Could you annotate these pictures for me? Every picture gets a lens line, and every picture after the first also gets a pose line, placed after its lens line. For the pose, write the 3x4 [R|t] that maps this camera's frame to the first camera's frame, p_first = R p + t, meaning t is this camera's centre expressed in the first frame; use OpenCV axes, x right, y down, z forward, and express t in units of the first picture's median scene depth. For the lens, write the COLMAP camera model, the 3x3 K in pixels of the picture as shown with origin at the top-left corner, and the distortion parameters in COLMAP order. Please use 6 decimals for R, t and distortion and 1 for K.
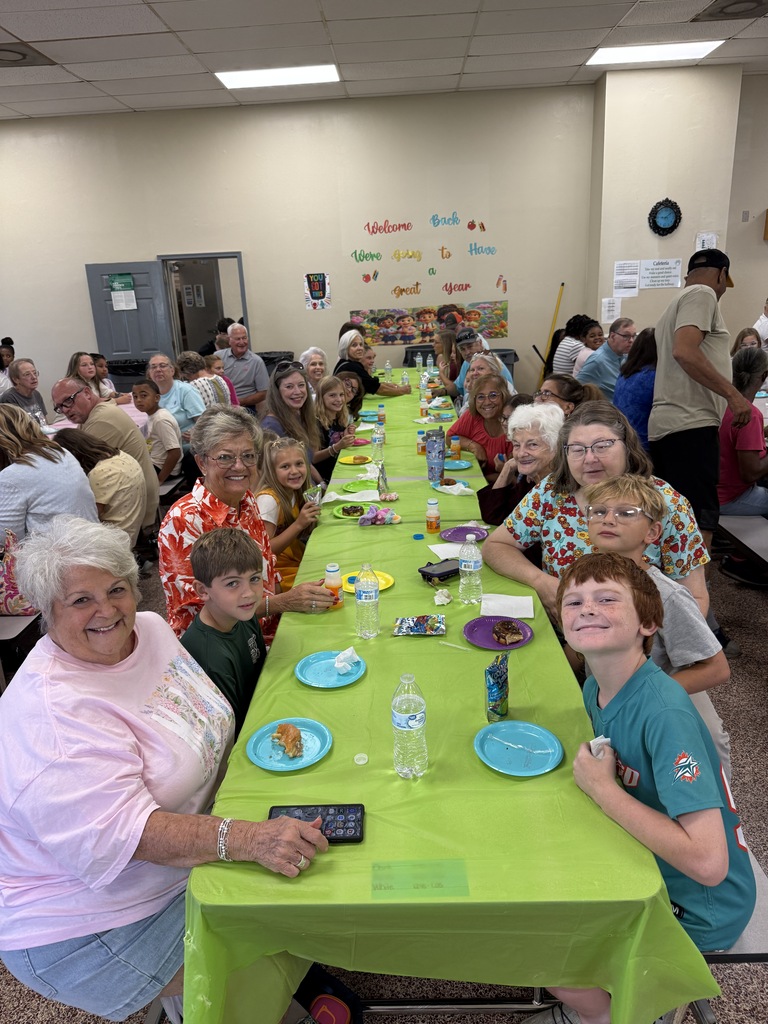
lens RADIAL K [[712.6, 0, 379.5], [0, 712.6, 526.7], [0, 0, 1]] dist [0.026172, -0.037181]
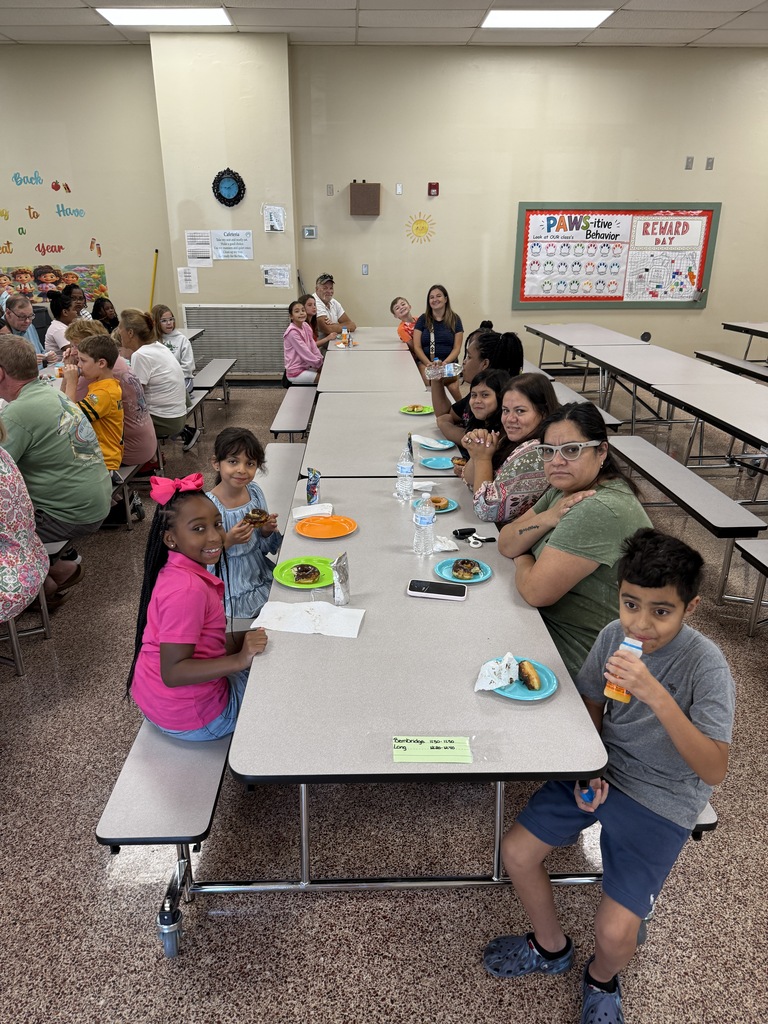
lens RADIAL K [[712.6, 0, 374.1], [0, 712.6, 513.1], [0, 0, 1]] dist [0.026172, -0.037181]
pose [[0.997618, 0.023440, 0.064872, 0.494146], [-0.025855, 0.998994, 0.036651, -0.020697], [-0.063948, -0.038241, 0.997220, -0.018104]]
